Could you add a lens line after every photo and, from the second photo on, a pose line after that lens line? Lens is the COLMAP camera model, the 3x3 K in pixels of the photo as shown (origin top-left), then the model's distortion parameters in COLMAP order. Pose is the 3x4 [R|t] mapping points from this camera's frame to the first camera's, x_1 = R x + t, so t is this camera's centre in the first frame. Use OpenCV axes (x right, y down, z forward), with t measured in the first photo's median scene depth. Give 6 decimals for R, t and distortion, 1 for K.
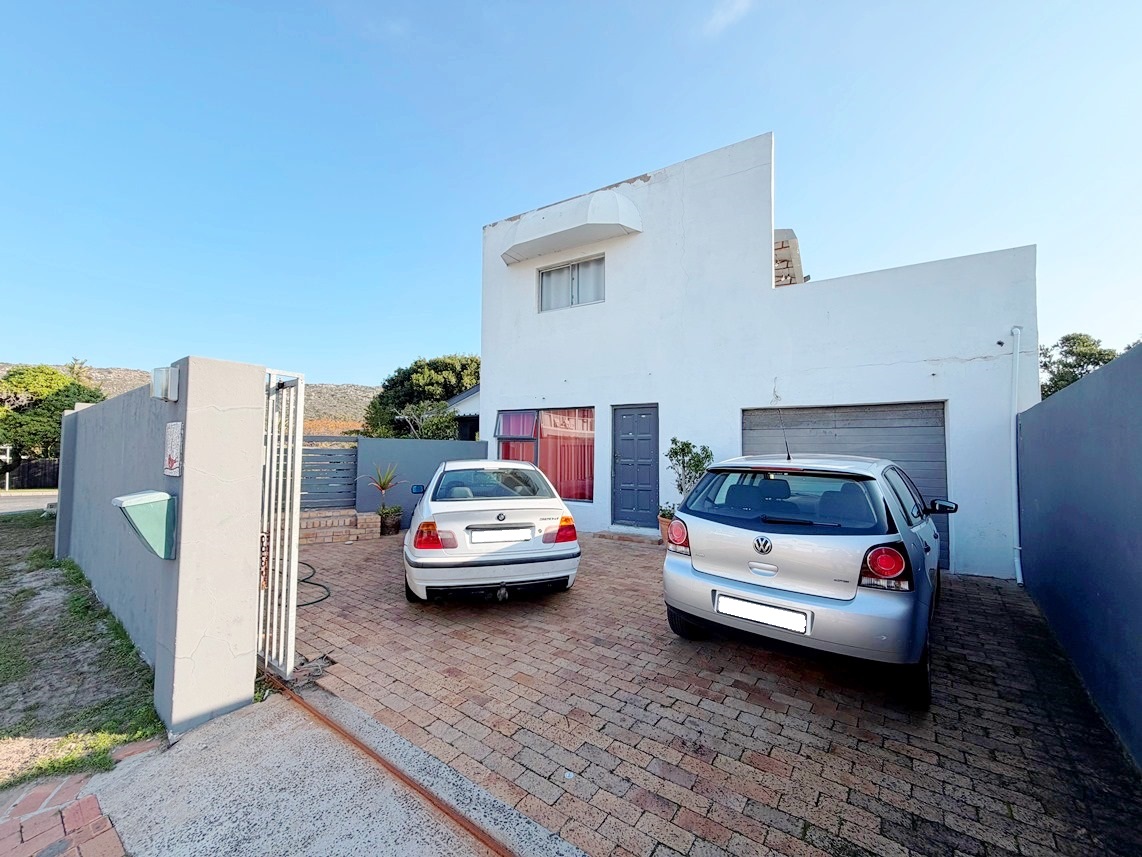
lens RADIAL K [[453.7, 0, 571.0], [0, 453.7, 428.5], [0, 0, 1]] dist [-0.001669, 0.000030]
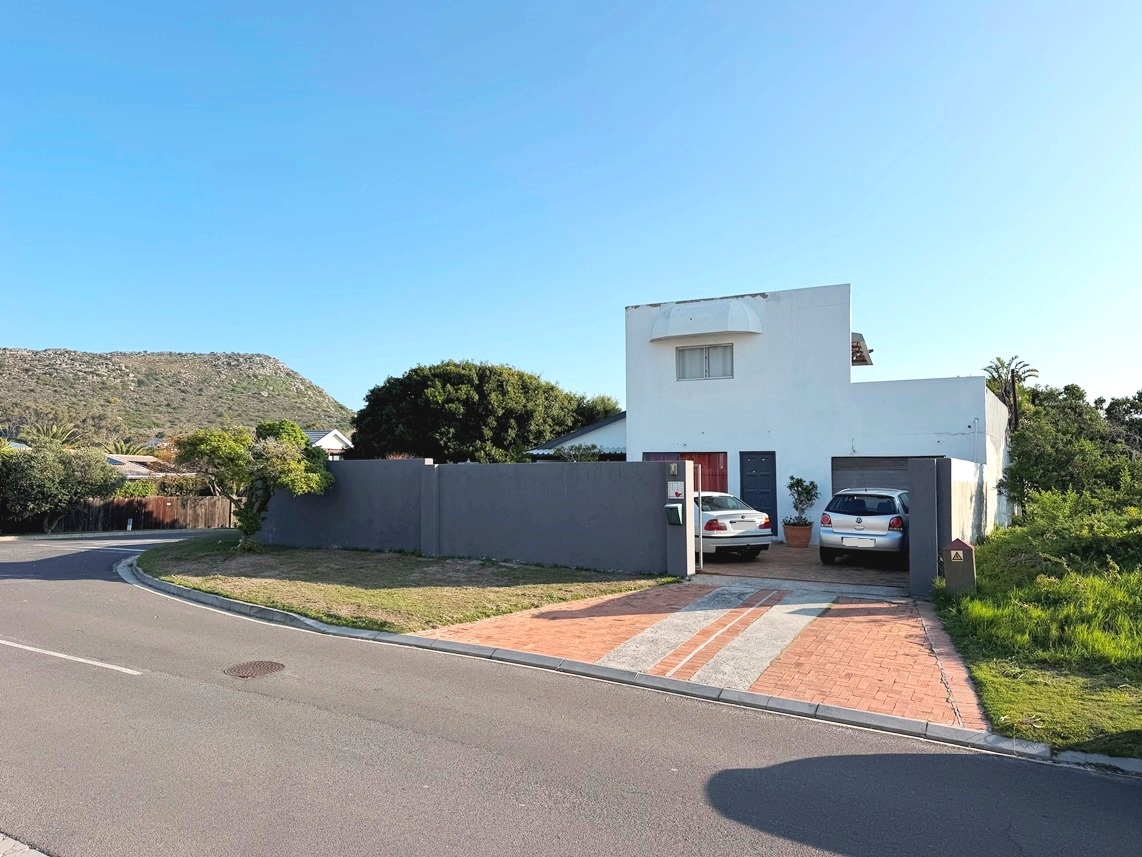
lens RADIAL K [[806.9, 0, 571.0], [0, 806.9, 428.5], [0, 0, 1]] dist [0.225682, -0.276143]
pose [[0.991633, -0.006690, 0.128915, -0.891181], [0.006407, 0.999976, 0.002610, -0.155413], [-0.128929, -0.001762, 0.991652, -1.720607]]
